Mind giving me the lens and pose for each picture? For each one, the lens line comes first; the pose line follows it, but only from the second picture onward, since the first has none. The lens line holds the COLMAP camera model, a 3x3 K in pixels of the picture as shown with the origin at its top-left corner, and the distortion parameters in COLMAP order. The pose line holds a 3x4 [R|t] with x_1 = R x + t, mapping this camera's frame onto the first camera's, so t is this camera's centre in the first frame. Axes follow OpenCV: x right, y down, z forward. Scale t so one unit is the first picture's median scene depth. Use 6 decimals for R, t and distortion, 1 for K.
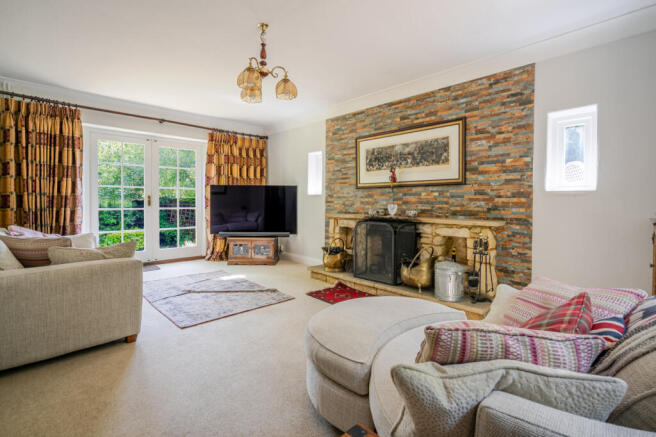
lens RADIAL K [[306.9, 0, 330.3], [0, 306.9, 204.3], [0, 0, 1]] dist [-0.019944, 0.001602]
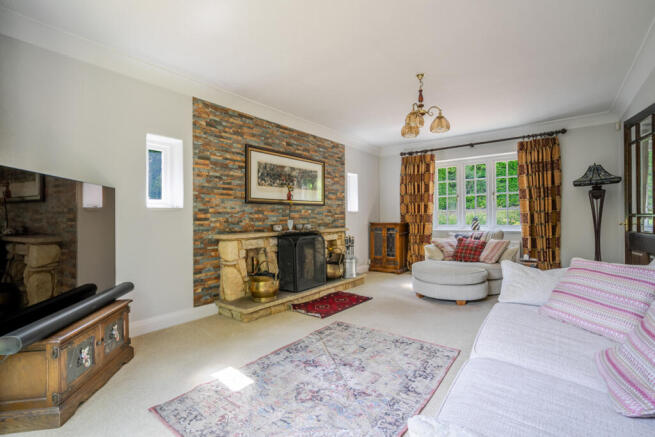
lens RADIAL K [[306.5, 0, 327.5], [0, 306.5, 215.6], [0, 0, 1]] dist [-0.019944, 0.001602]
pose [[-0.145369, -0.000213, 0.989377, -0.849851], [0.016715, 0.999857, 0.002671, -0.015197], [-0.989236, 0.016926, -0.145345, 0.957349]]
